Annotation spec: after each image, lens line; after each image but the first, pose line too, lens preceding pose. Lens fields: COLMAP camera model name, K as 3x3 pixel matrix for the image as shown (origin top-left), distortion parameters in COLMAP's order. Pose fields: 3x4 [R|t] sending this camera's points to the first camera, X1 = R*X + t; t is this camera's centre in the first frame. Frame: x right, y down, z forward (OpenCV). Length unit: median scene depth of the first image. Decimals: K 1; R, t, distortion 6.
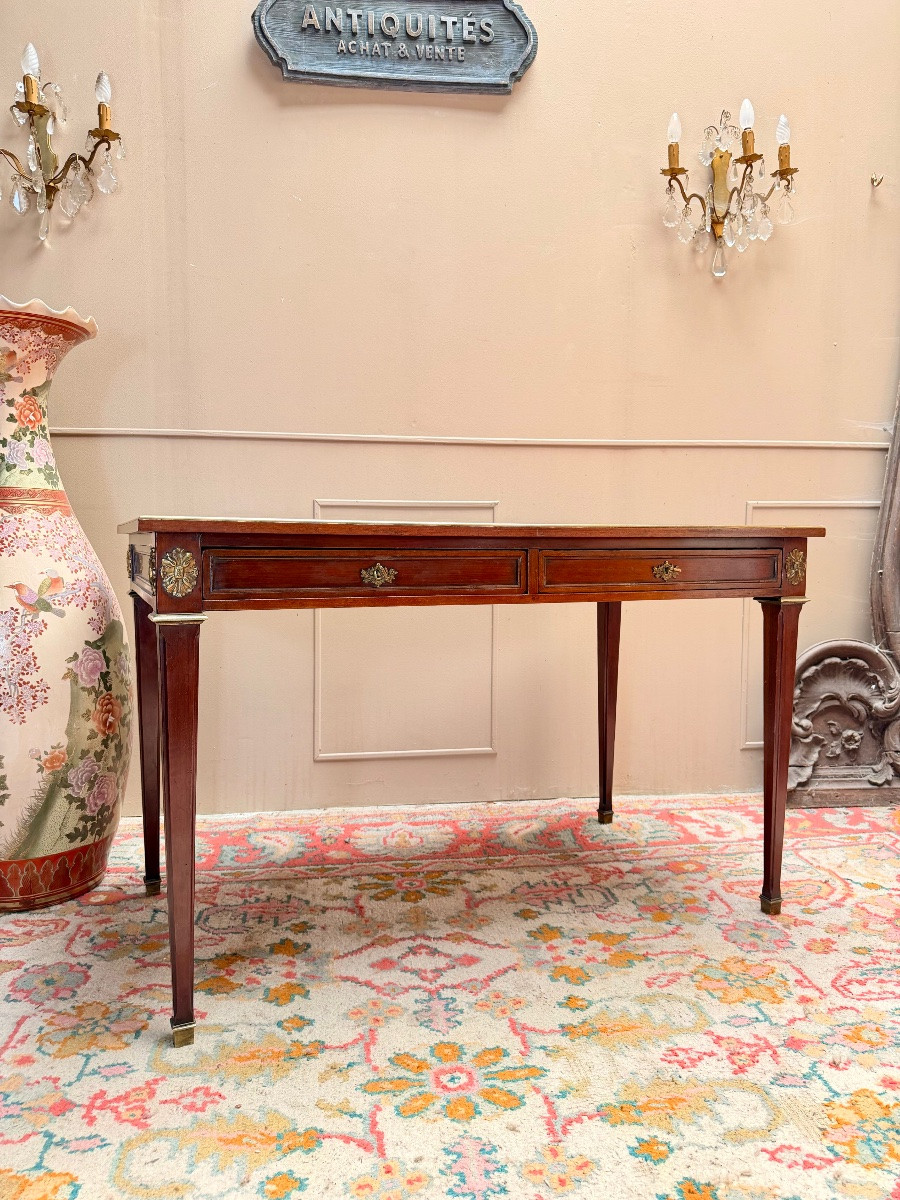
lens RADIAL K [[840.8, 0, 449.7], [0, 840.8, 605.3], [0, 0, 1]] dist [-0.002485, -0.007859]
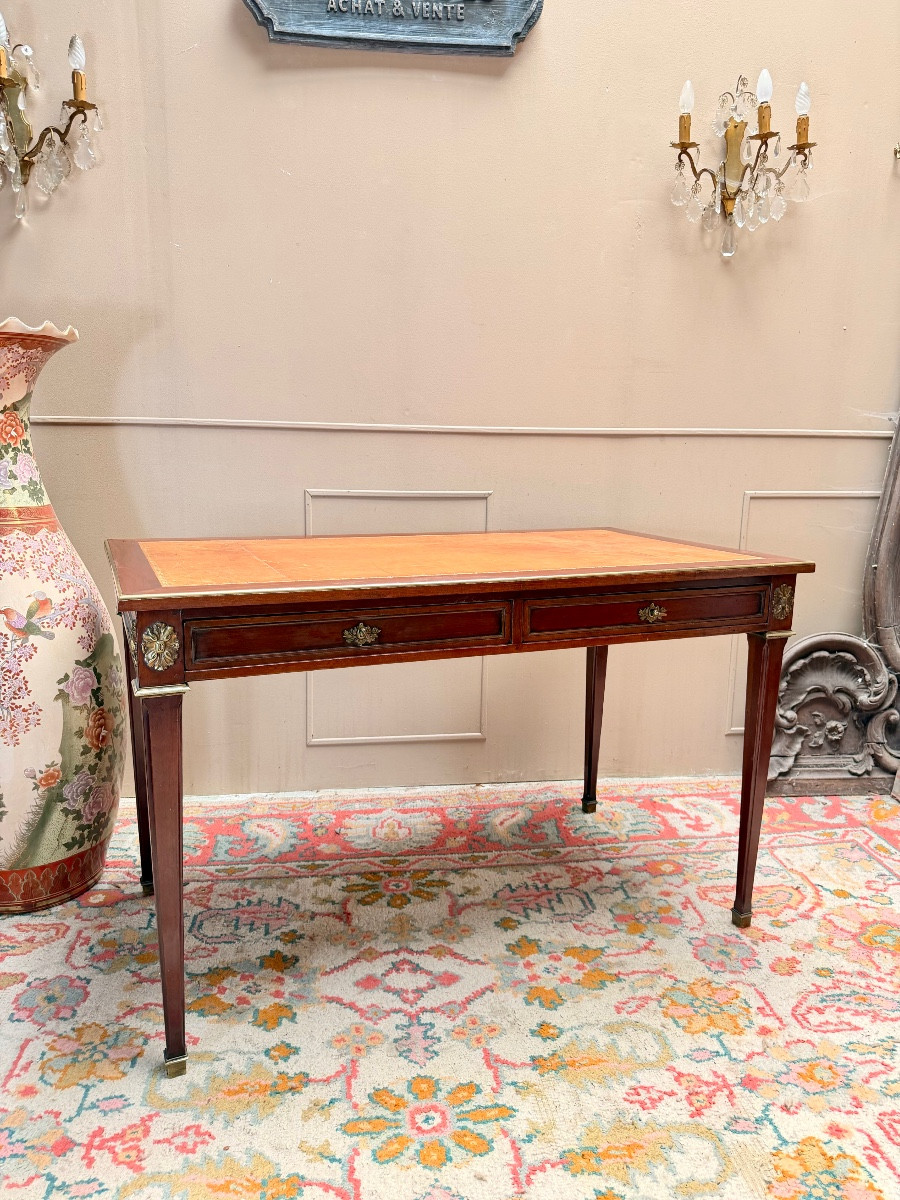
lens RADIAL K [[840.7, 0, 448.9], [0, 840.7, 599.7], [0, 0, 1]] dist [-0.007098, -0.001669]
pose [[0.999888, 0.014536, -0.003438, 0.018337], [-0.014069, 0.993801, 0.110278, -0.153991], [0.005020, -0.110218, 0.993895, 0.007445]]
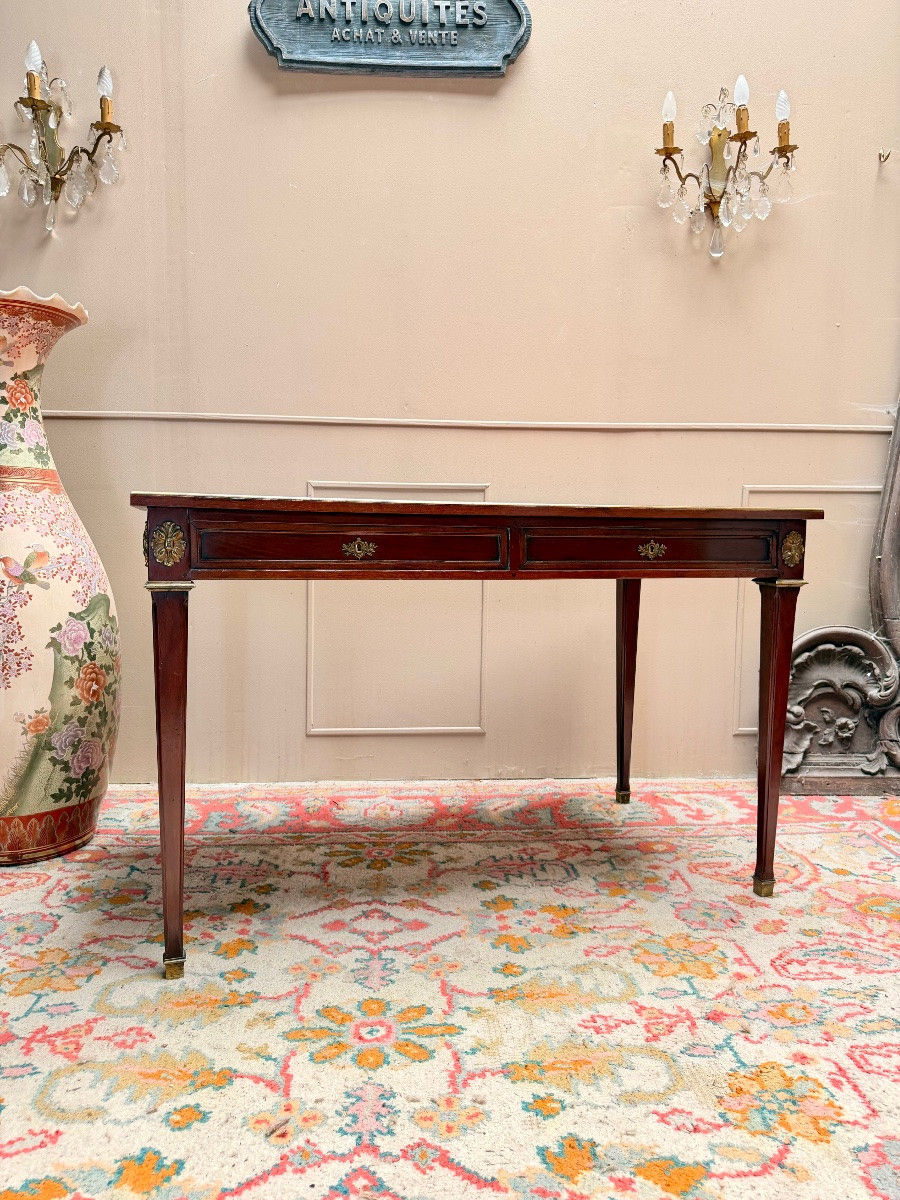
lens RADIAL K [[840.8, 0, 449.7], [0, 840.8, 605.3], [0, 0, 1]] dist [-0.002485, -0.007859]
pose [[0.997635, 0.014749, -0.067139, 0.117967], [-0.013763, 0.999791, 0.015134, 0.011879], [0.067348, -0.014174, 0.997629, -0.020483]]
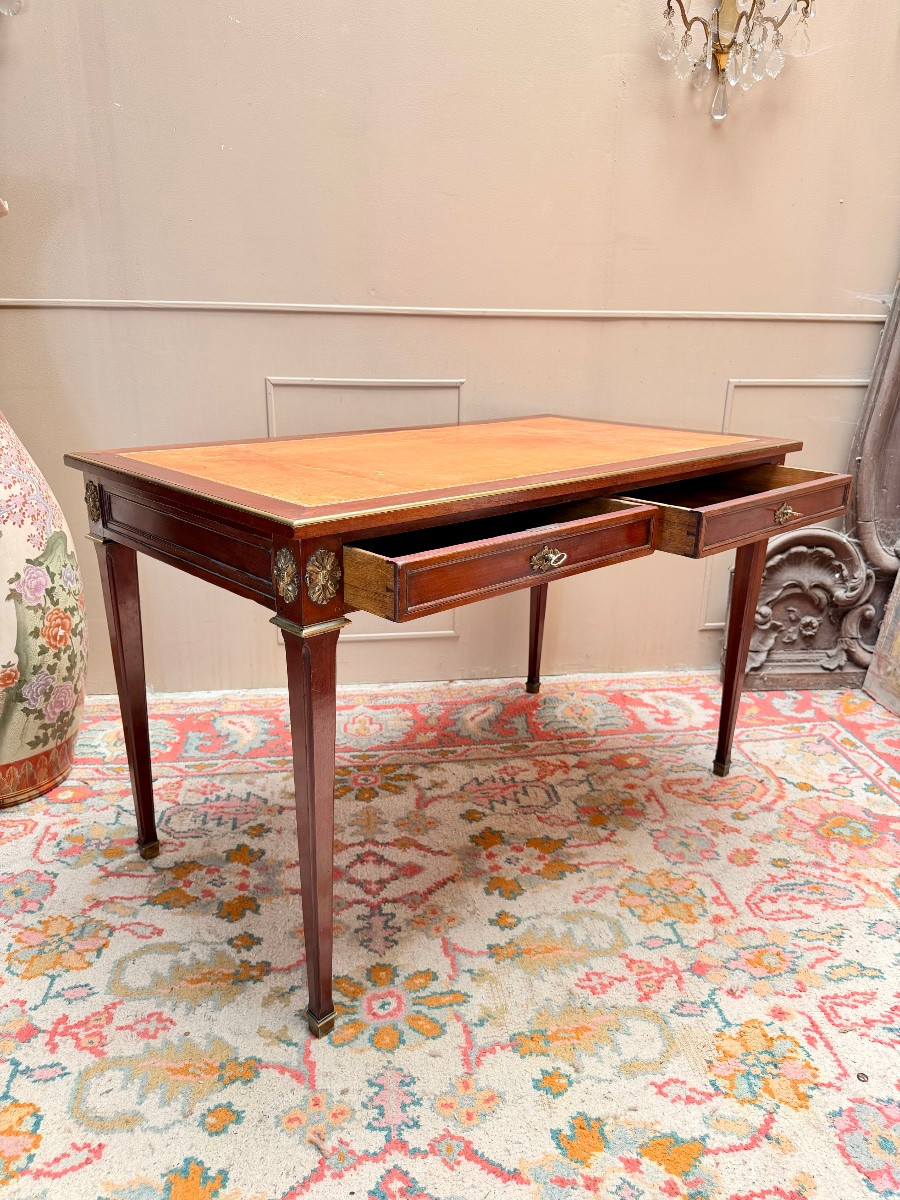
lens RADIAL K [[838.5, 0, 448.8], [0, 838.5, 597.8], [0, 0, 1]] dist [0.019518, -0.037264]
pose [[0.999903, 0.012135, 0.006899, 0.054541], [-0.013413, 0.972095, 0.234205, -0.156148], [-0.003865, -0.234275, 0.972163, 0.036738]]
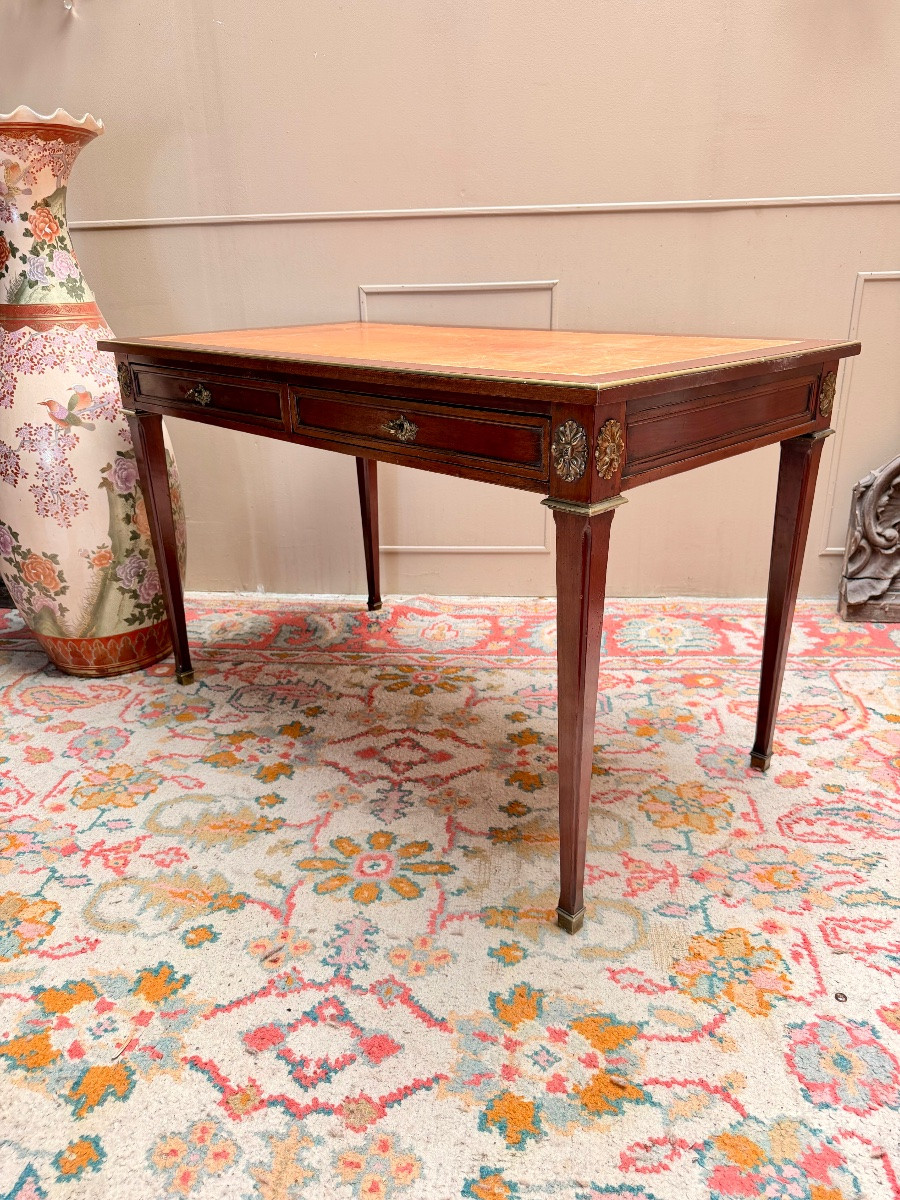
lens RADIAL K [[833.3, 0, 449.6], [0, 833.3, 594.3], [0, 0, 1]] dist [0.101433, -0.210702]
pose [[0.972564, 0.058347, -0.225199, 0.251318], [0.009705, 0.957017, 0.289869, -0.096726], [0.232432, -0.284102, 0.930194, 0.033391]]
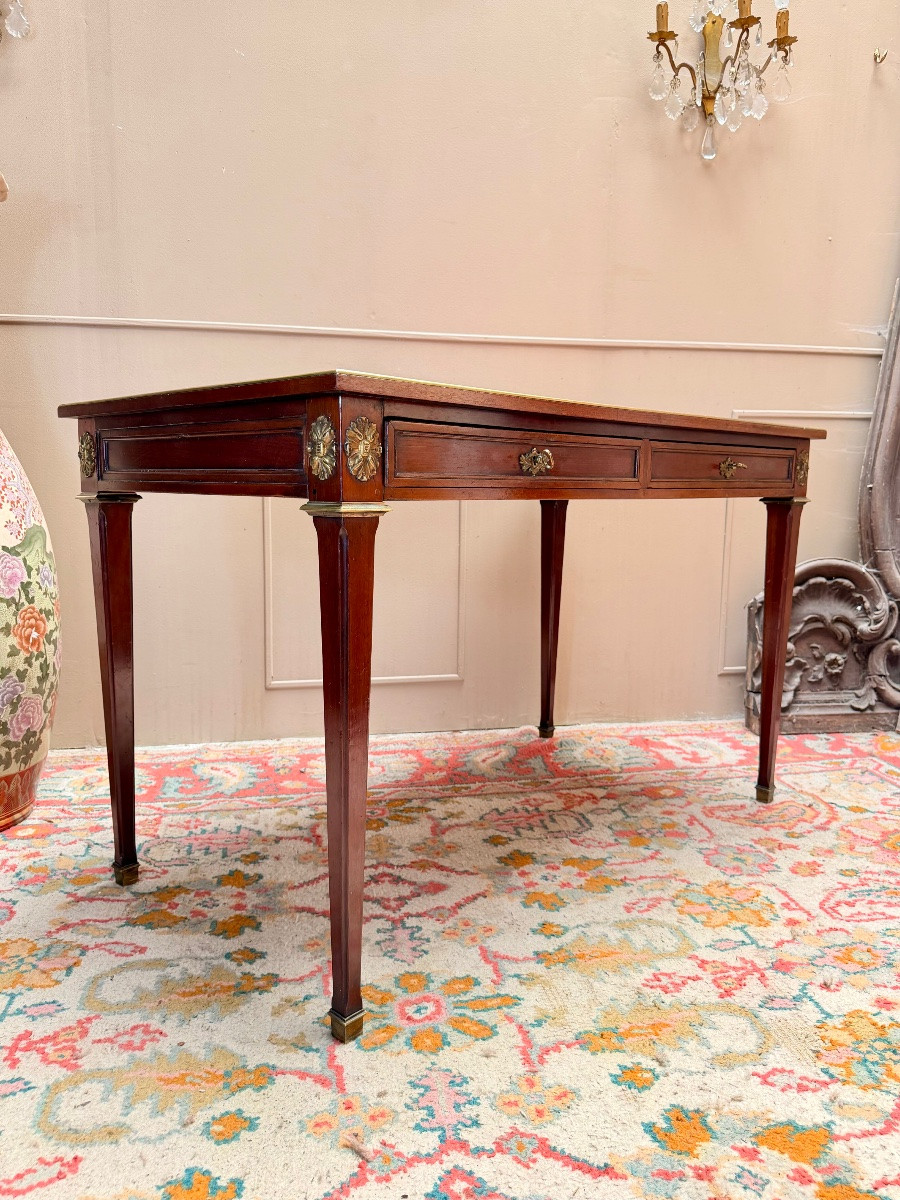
lens RADIAL K [[873.2, 0, 455.1], [0, 873.2, 603.2], [0, 0, 1]] dist [0.017802, -0.036017]
pose [[0.998690, -0.000187, 0.051171, -0.004215], [-0.003122, 0.997908, 0.064577, 0.043372], [-0.051076, -0.064652, 0.996600, 0.054104]]
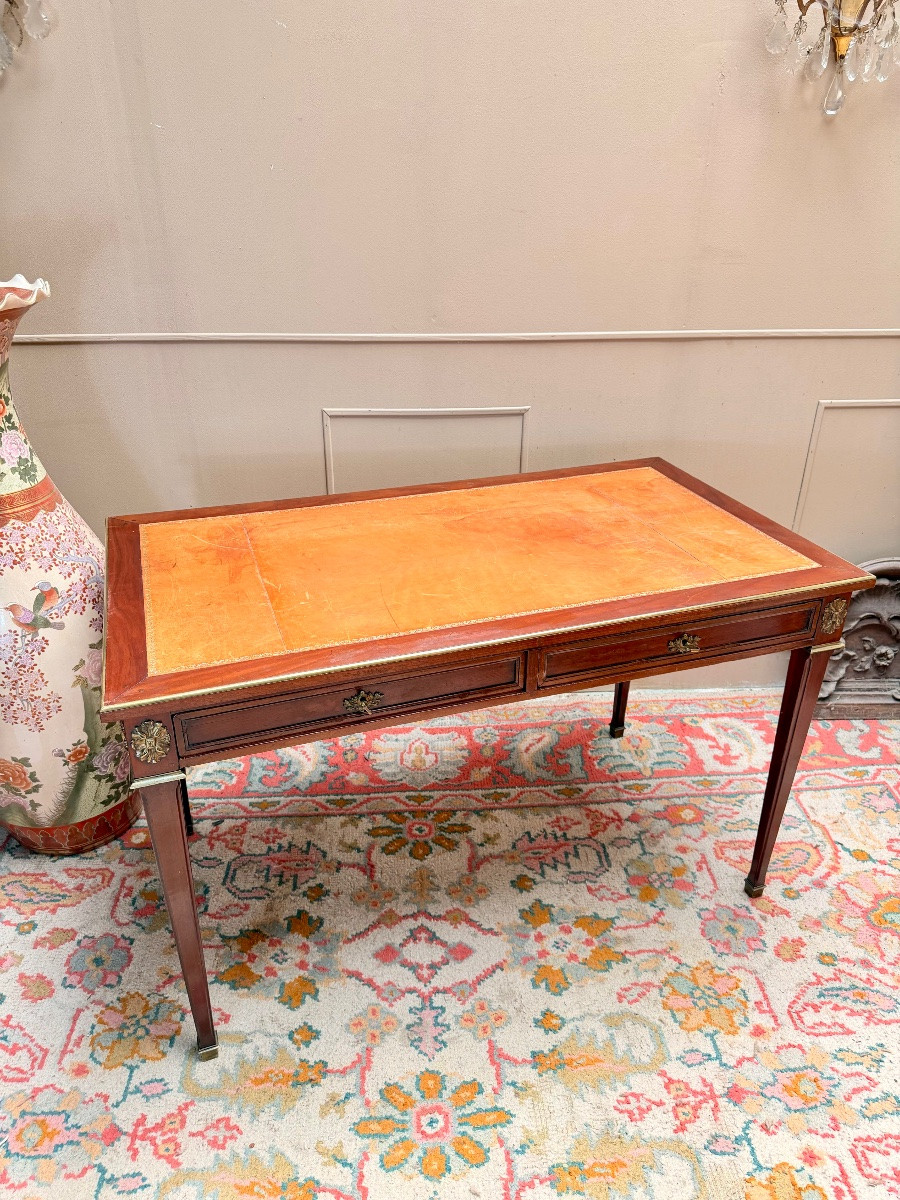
lens RADIAL K [[839.4, 0, 446.5], [0, 839.4, 590.1], [0, 0, 1]] dist [0.004785, -0.013052]
pose [[0.997004, 0.036750, -0.068058, 0.056226], [-0.007431, 0.921351, 0.388662, -0.424693], [0.076989, -0.386992, 0.918864, 0.148093]]
